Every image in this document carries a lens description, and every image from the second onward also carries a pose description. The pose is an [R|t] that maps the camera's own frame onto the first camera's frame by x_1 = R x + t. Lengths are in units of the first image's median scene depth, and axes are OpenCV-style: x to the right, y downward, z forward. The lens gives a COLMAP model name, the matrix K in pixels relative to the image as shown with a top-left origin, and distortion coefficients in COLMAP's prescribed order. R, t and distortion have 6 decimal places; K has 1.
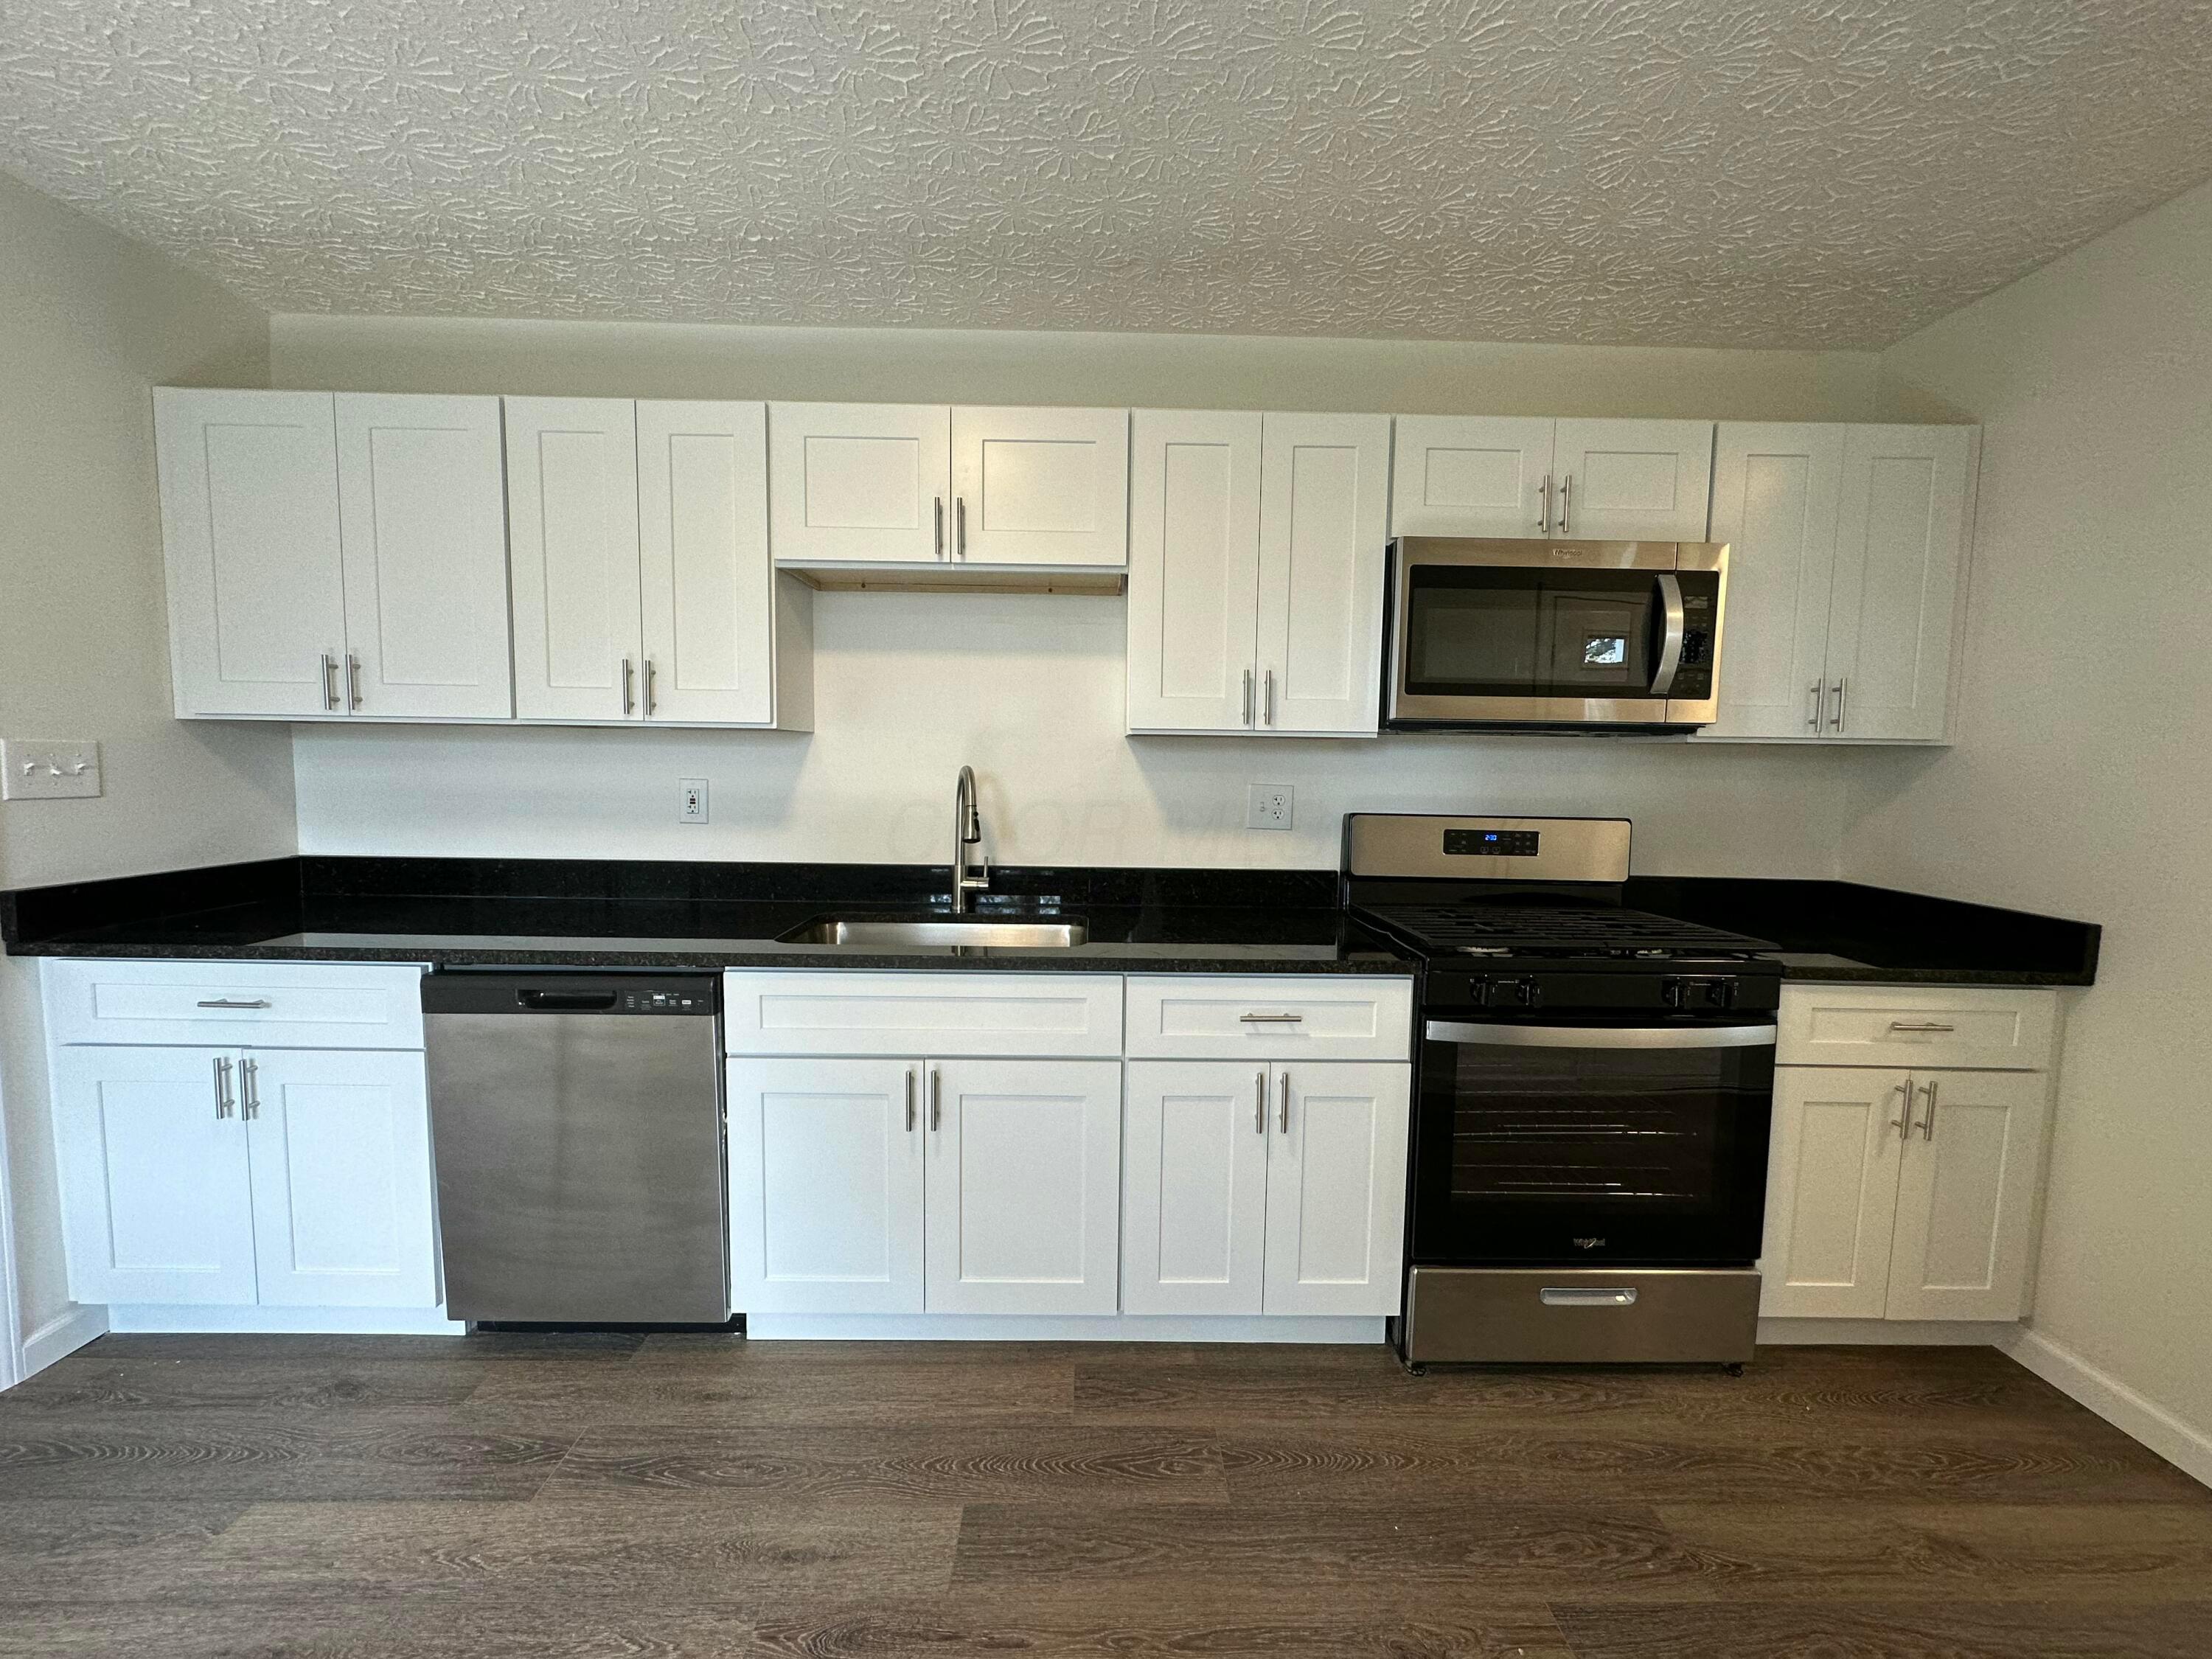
lens RADIAL K [[895.2, 0, 1106.0], [0, 895.2, 829.5], [0, 0, 1]] dist [0.002018, 0.000446]
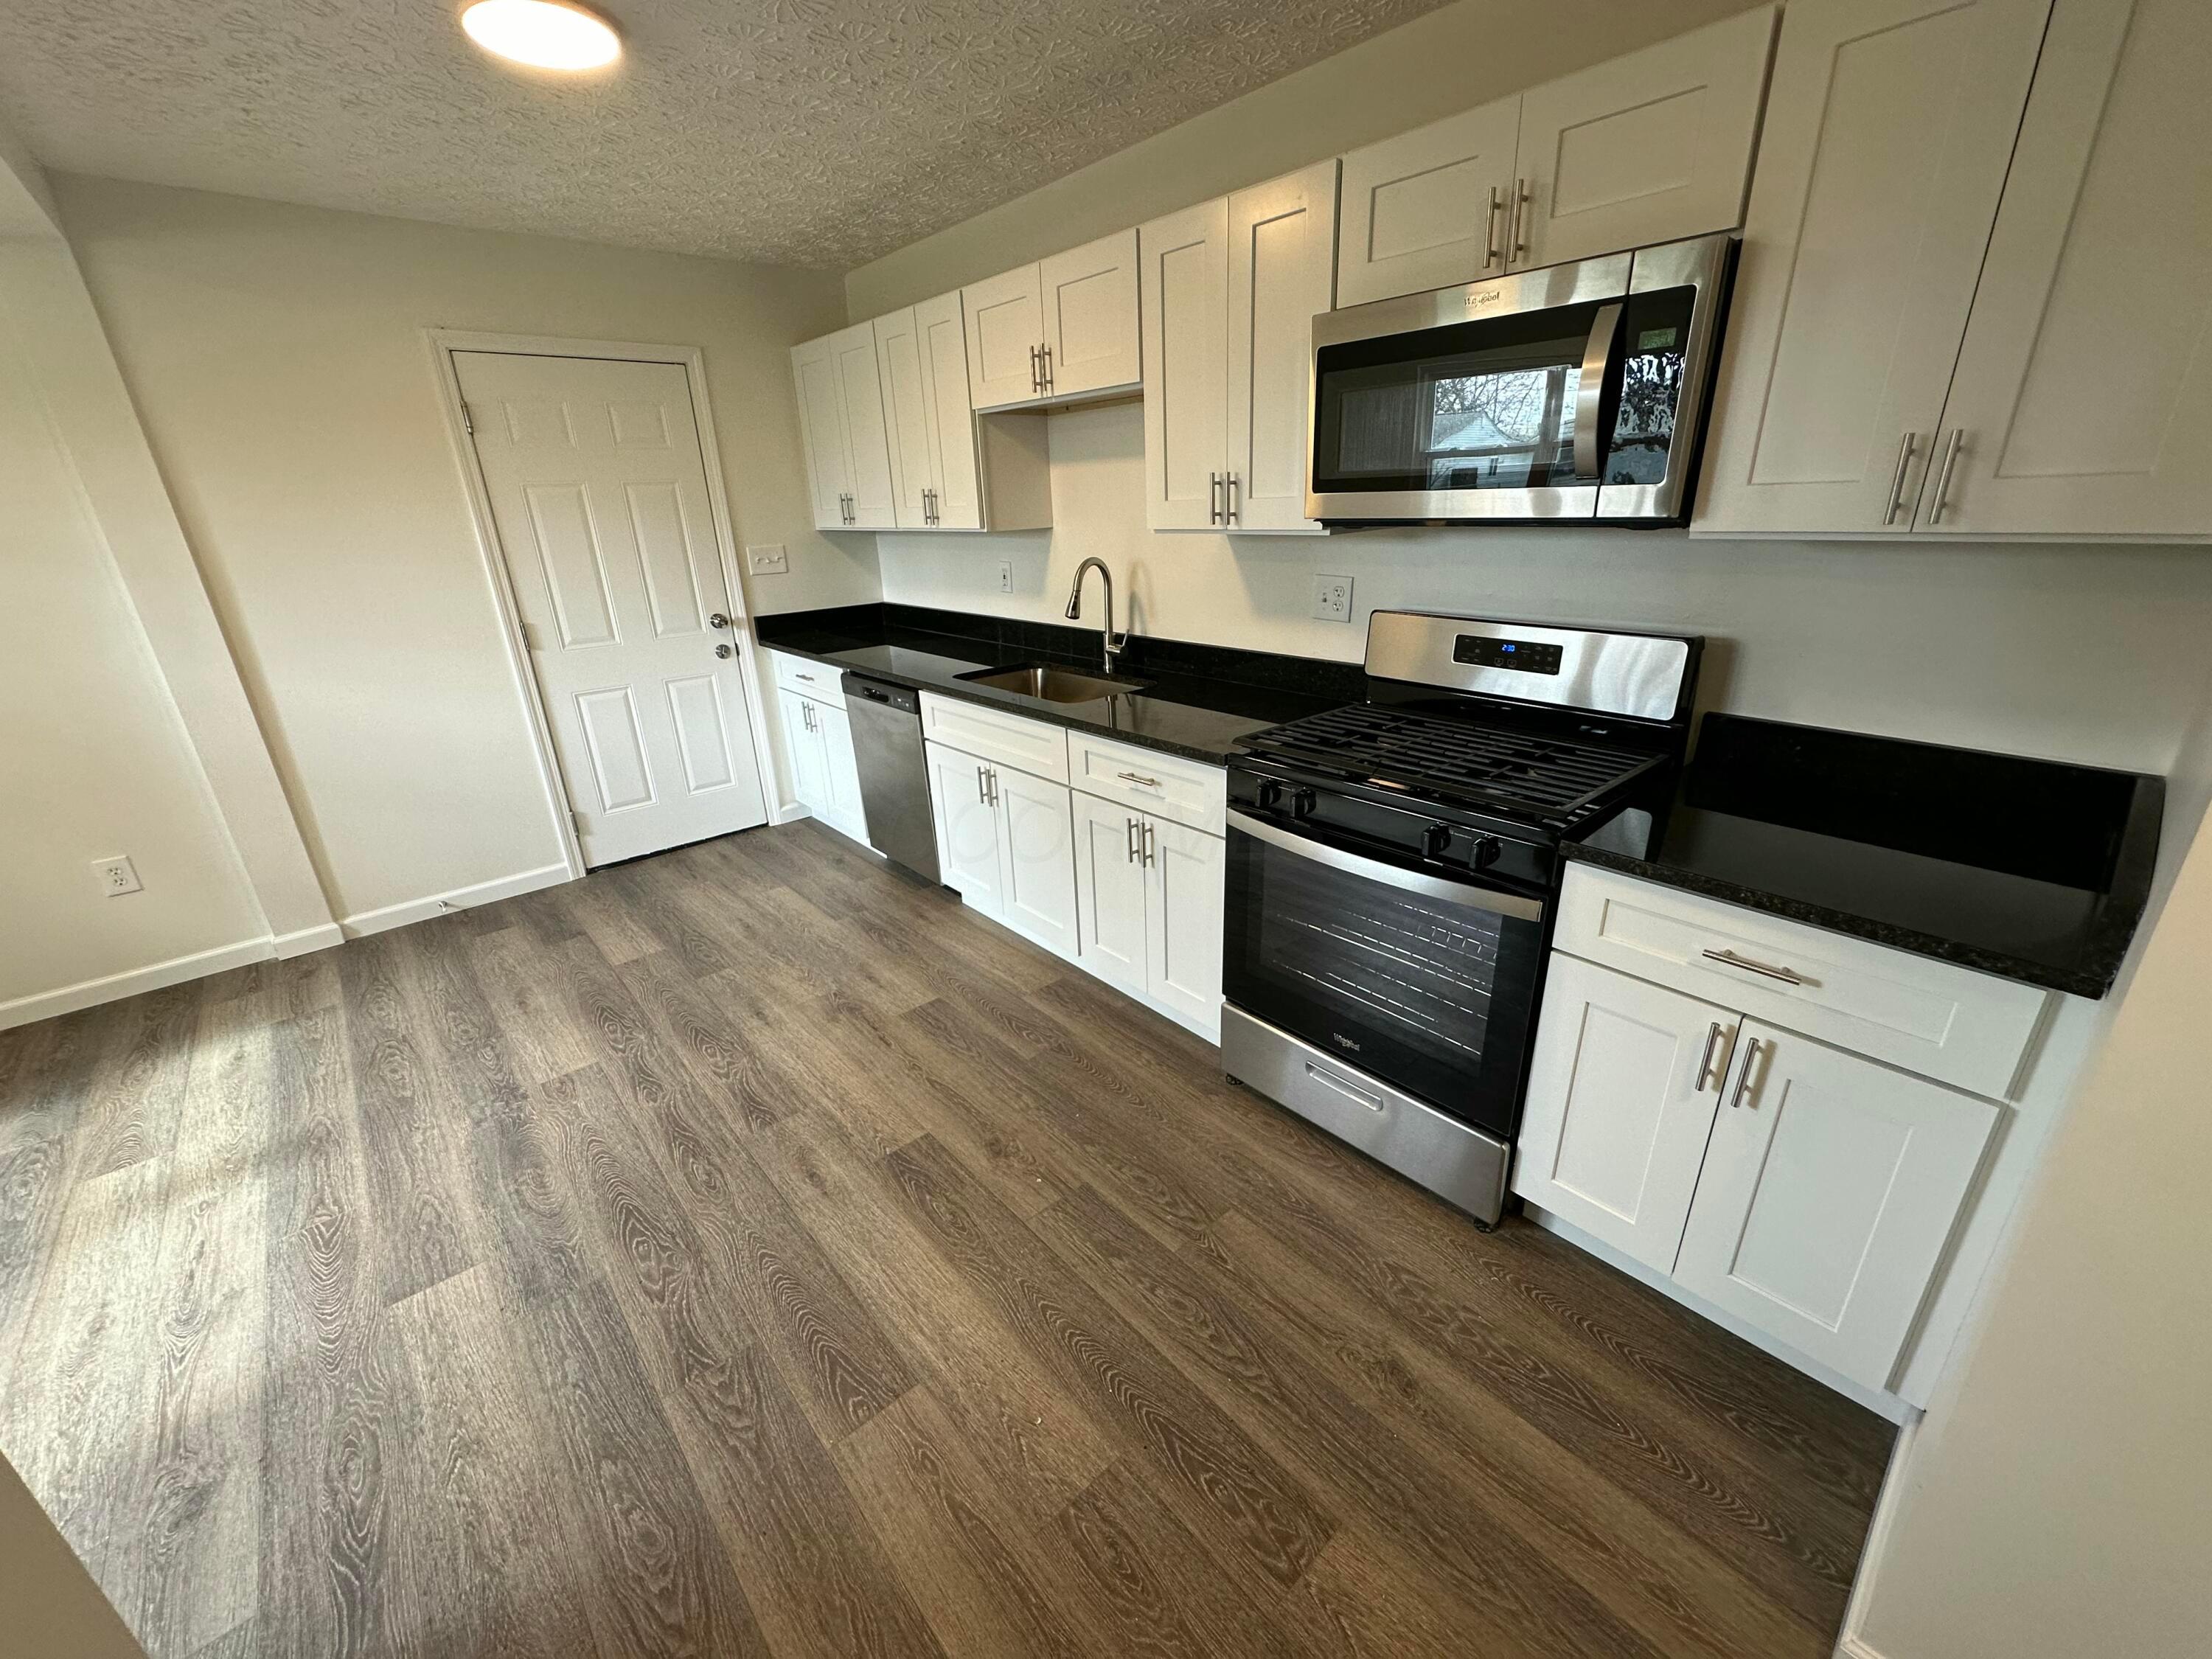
lens RADIAL K [[882.5, 0, 1106.0], [0, 882.5, 829.5], [0, 0, 1]] dist [0.000839, -0.000110]
pose [[0.645343, 0.235293, -0.726753, 1.050072], [-0.015441, 0.955204, 0.295544, -0.087327], [0.763737, -0.179505, 0.620067, 0.171281]]
